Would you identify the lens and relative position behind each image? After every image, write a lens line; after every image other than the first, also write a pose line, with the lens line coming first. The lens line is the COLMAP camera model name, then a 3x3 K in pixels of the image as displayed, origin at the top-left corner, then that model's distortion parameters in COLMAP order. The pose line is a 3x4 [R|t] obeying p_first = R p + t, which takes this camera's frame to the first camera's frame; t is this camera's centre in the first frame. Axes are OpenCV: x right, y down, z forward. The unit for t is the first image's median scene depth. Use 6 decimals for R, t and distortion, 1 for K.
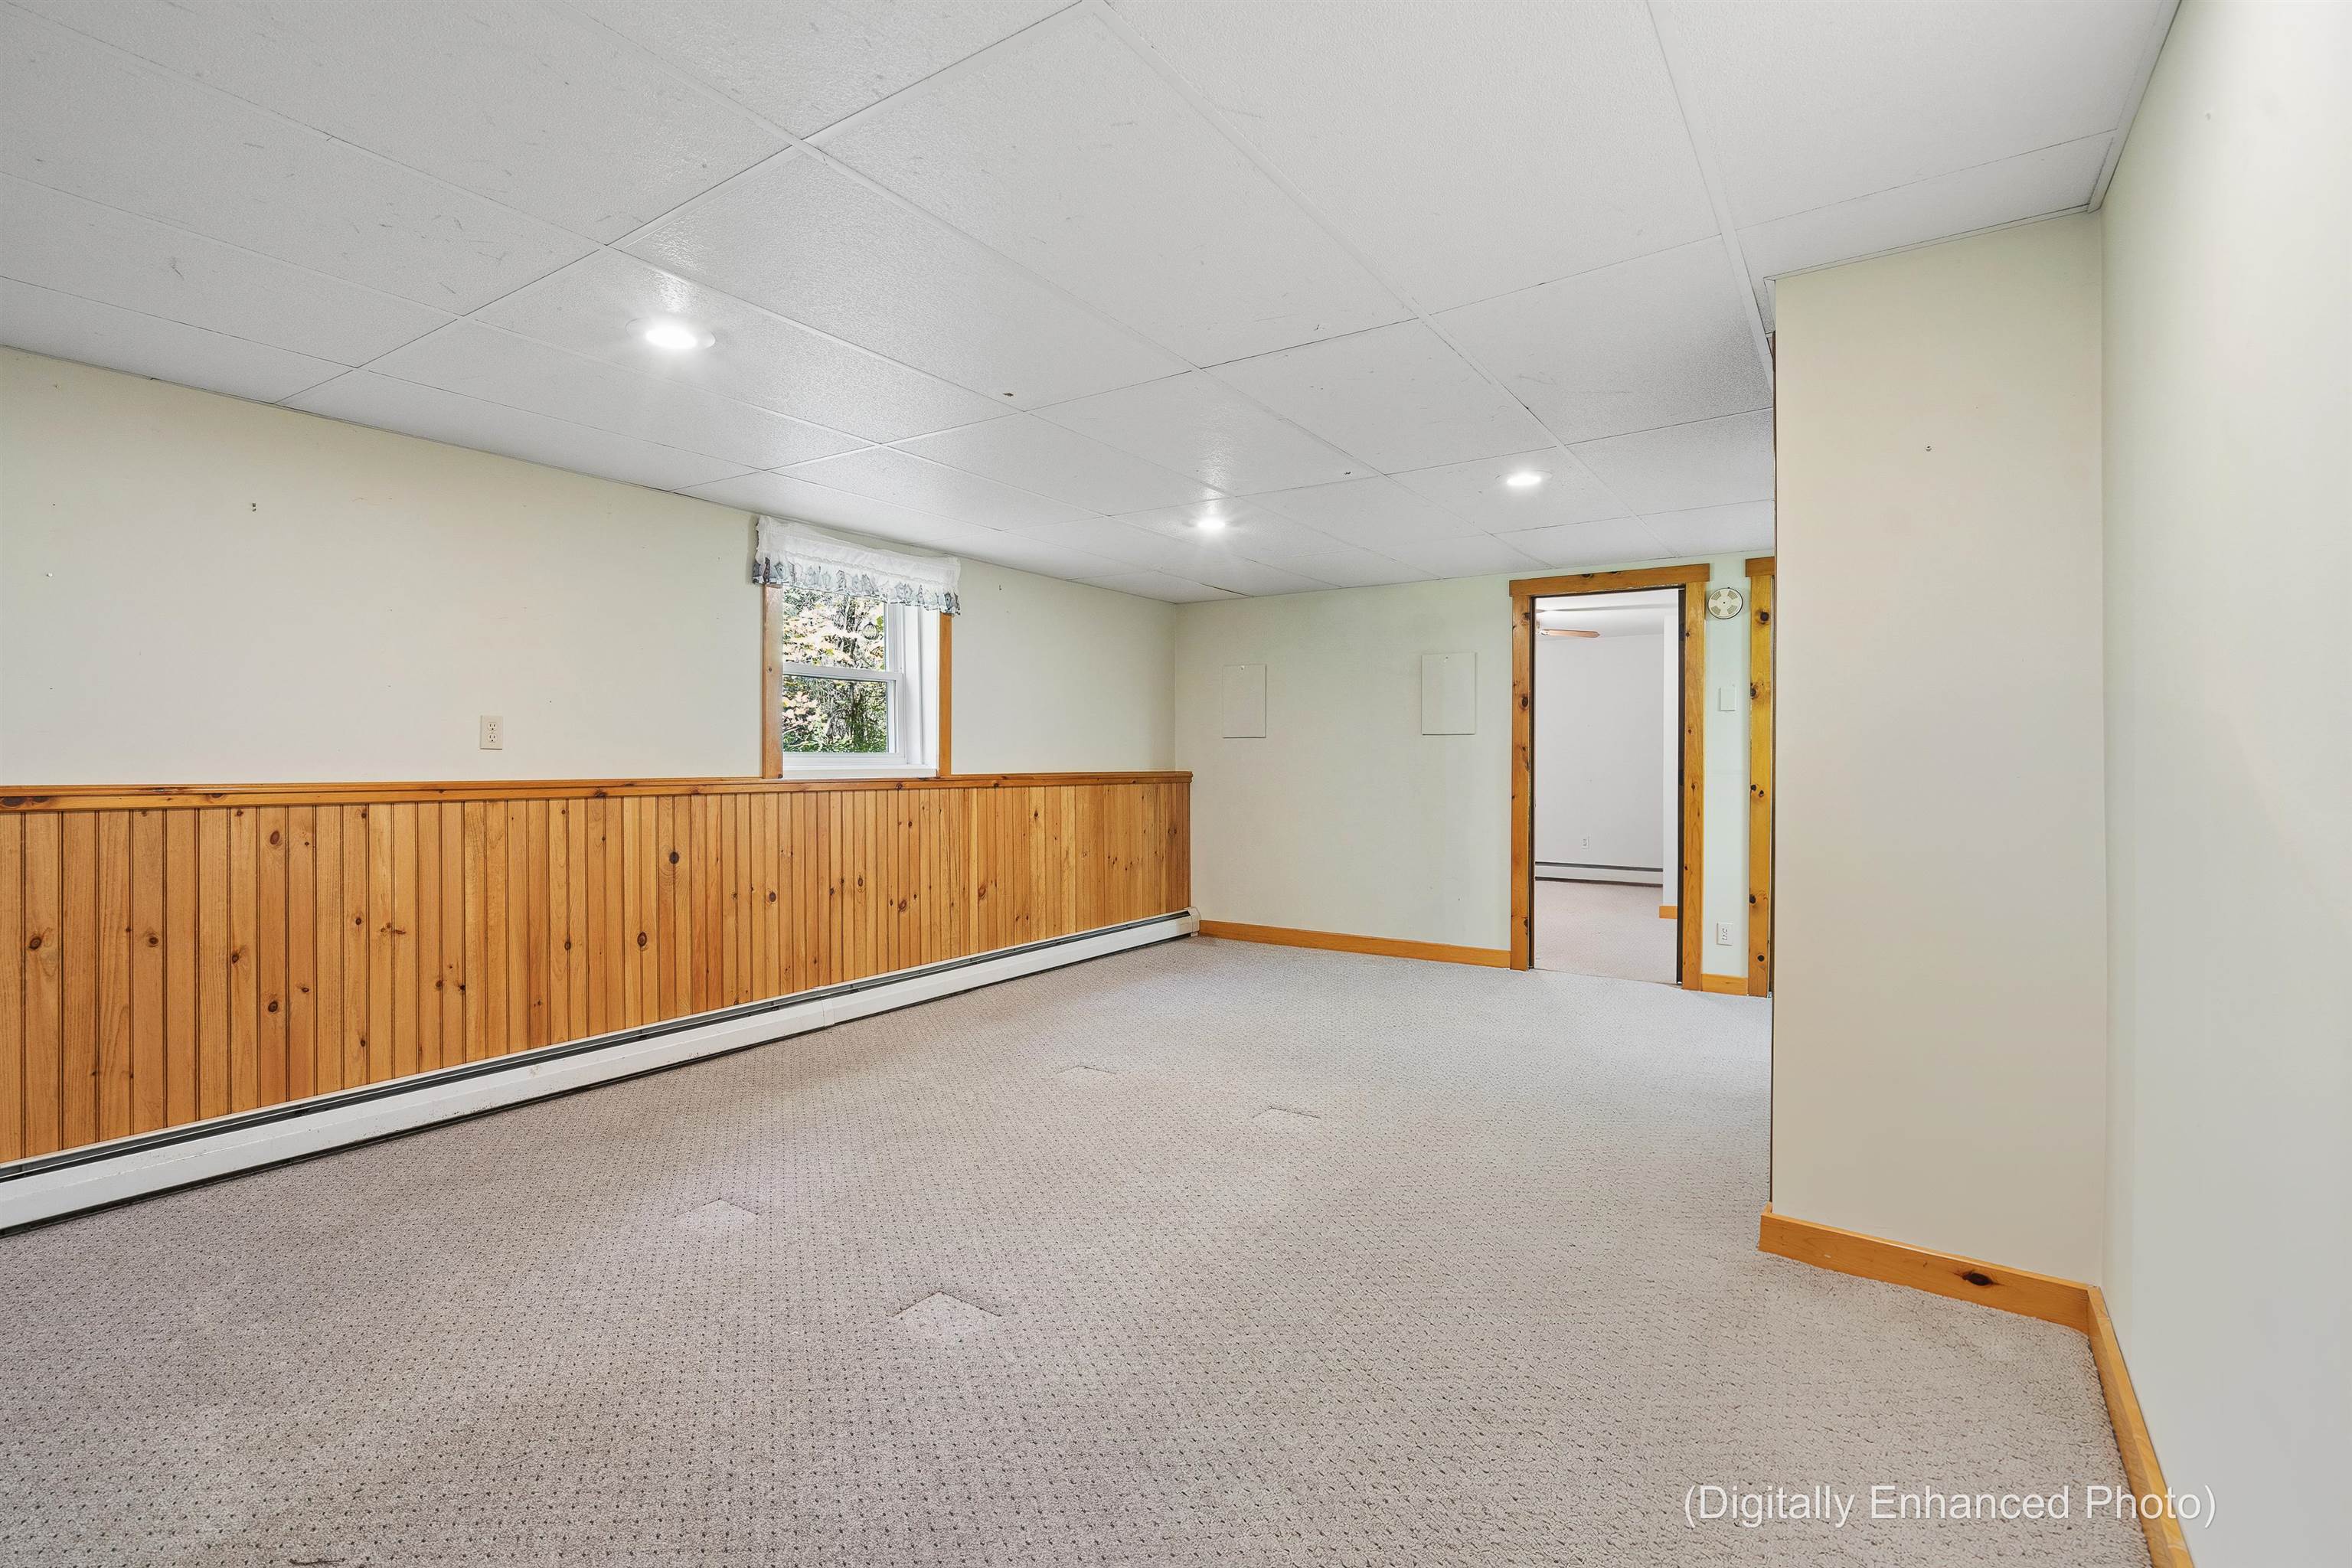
lens RADIAL K [[1070.1, 0, 1179.7], [0, 1070.1, 772.6], [0, 0, 1]] dist [-0.001712, 0.001445]
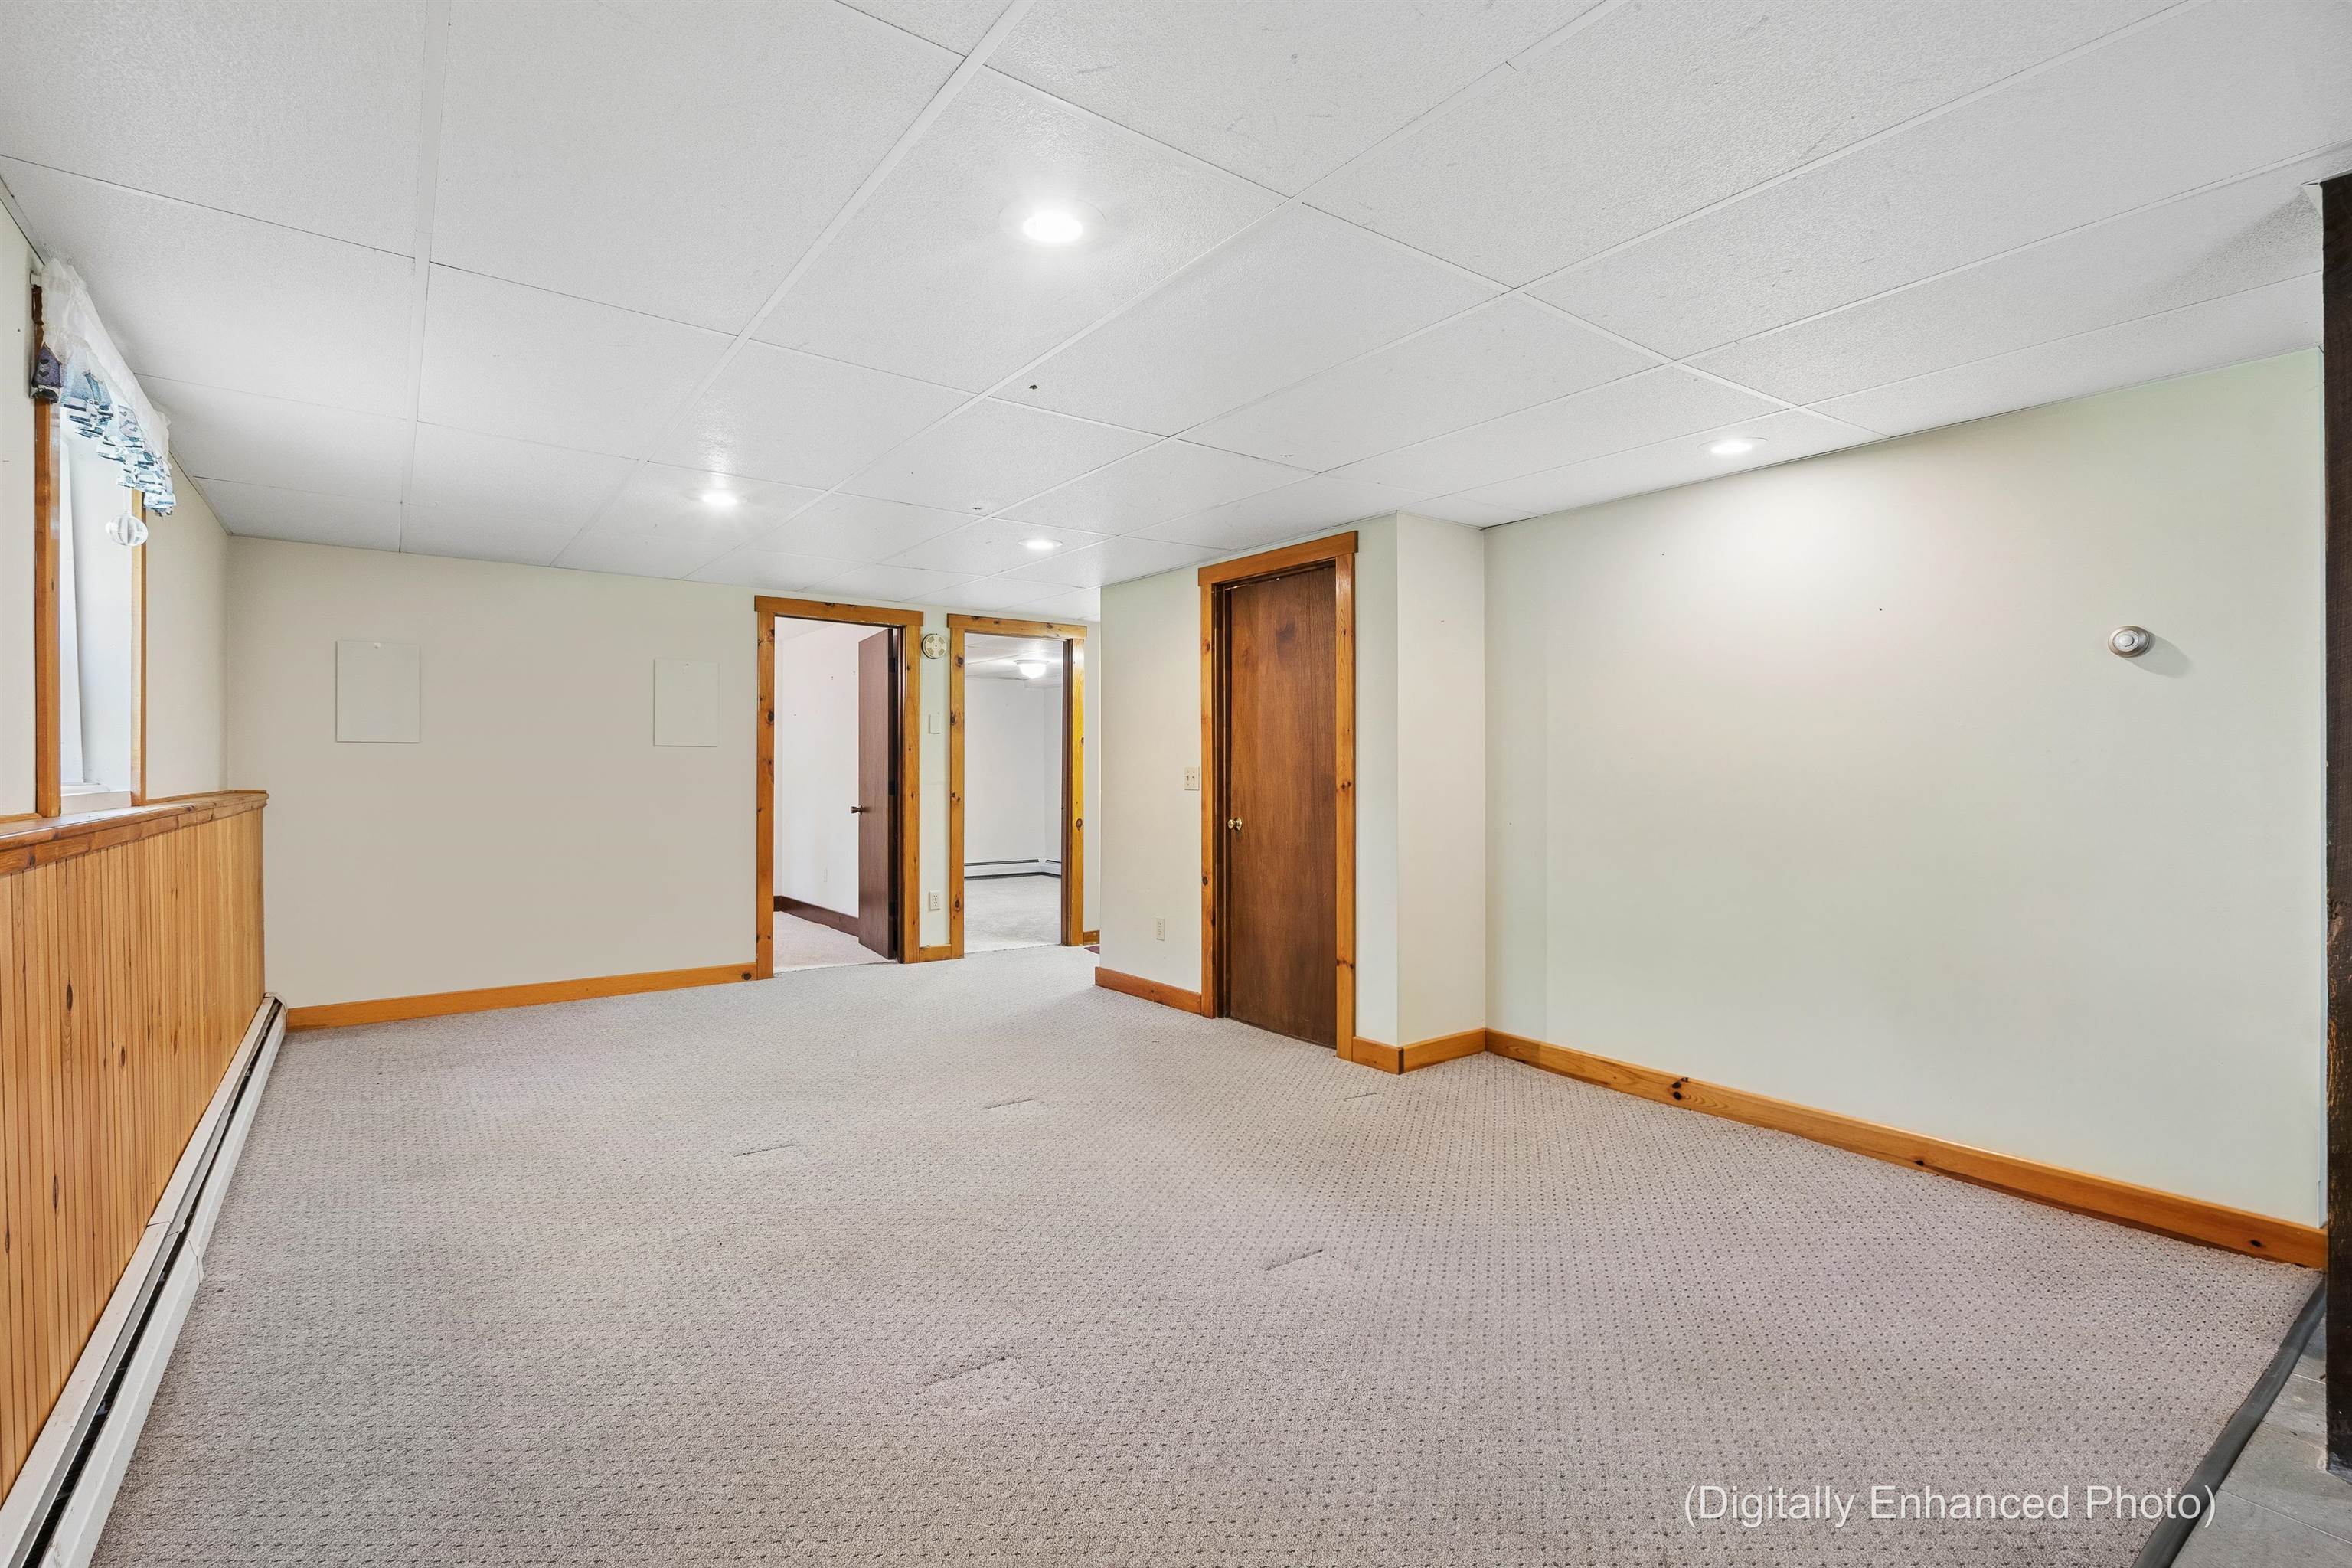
lens RADIAL K [[1070.1, 0, 1179.7], [0, 1070.1, 772.6], [0, 0, 1]] dist [-0.001712, 0.001445]
pose [[0.342280, -0.000255, 0.939598, -0.555337], [0.010184, 0.999942, -0.003438, -0.005361], [-0.939543, 0.010745, 0.342263, 0.311417]]
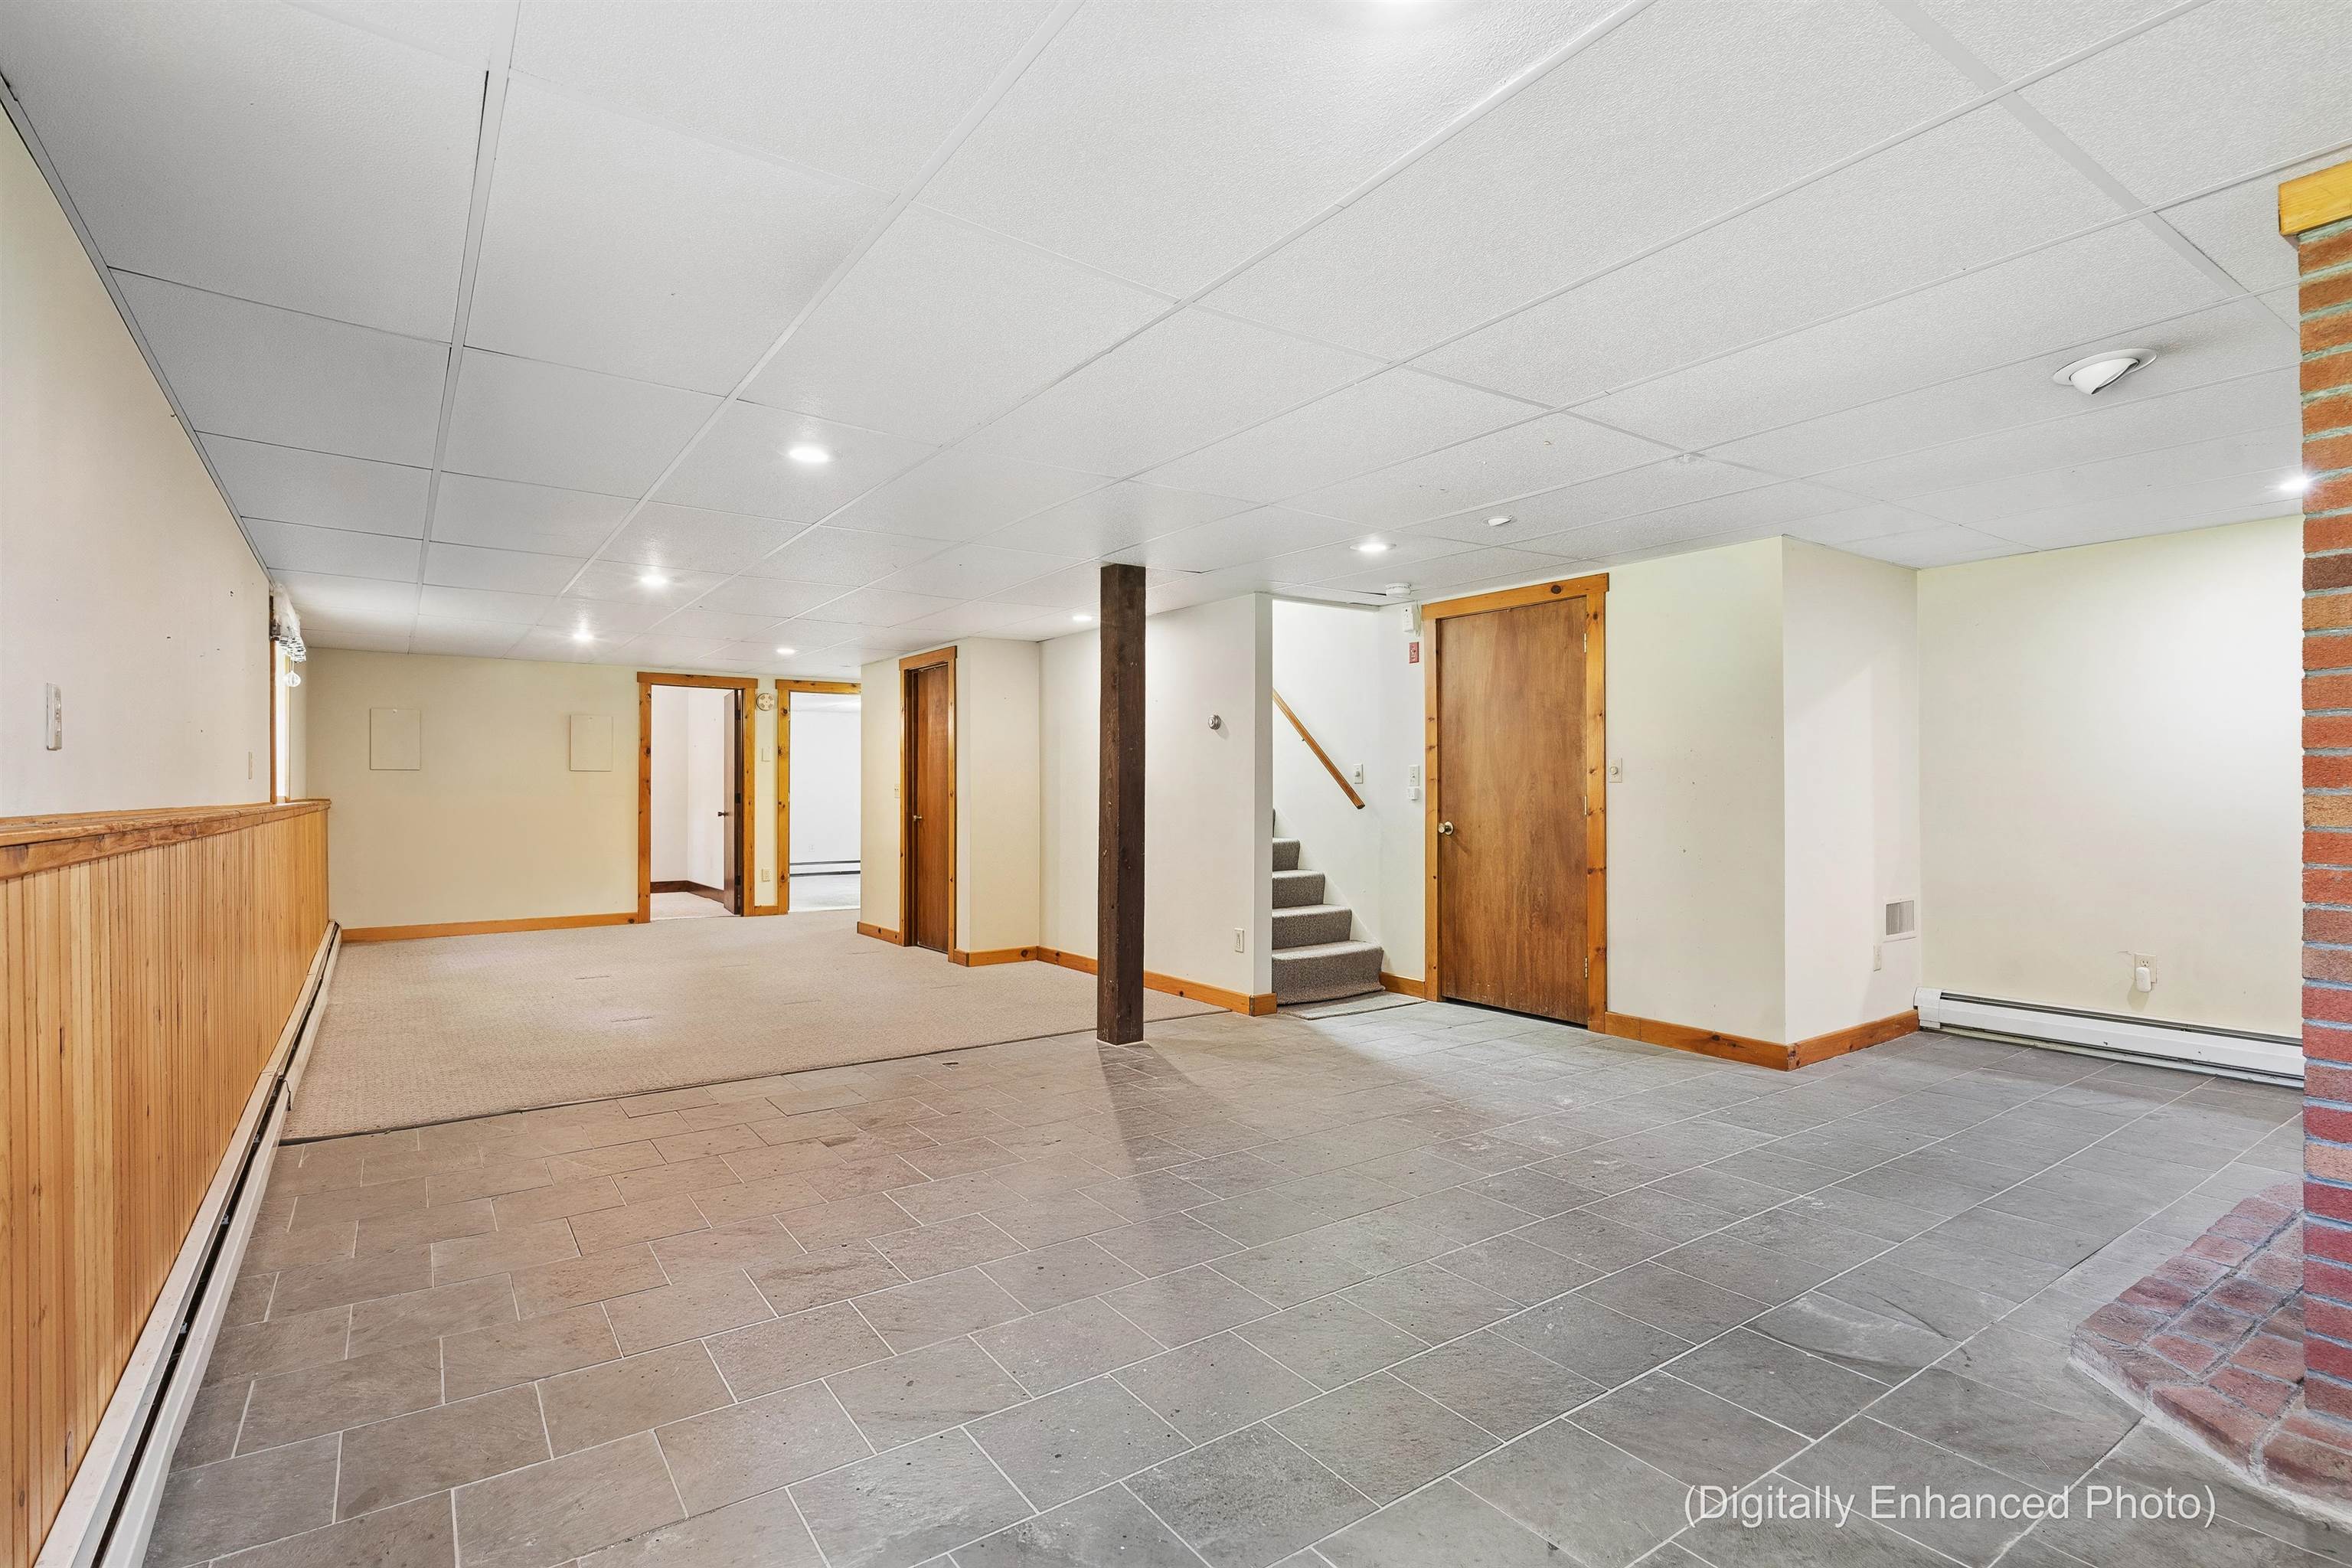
lens RADIAL K [[1103.1, 0, 1176.0], [0, 1103.1, 784.0], [0, 0, 1]] dist [0.001389, 0.000026]
pose [[0.358313, 0.003587, 0.933594, -0.991714], [0.014262, 0.999855, -0.009316, 0.008654], [-0.933492, 0.016653, 0.358210, -0.321344]]
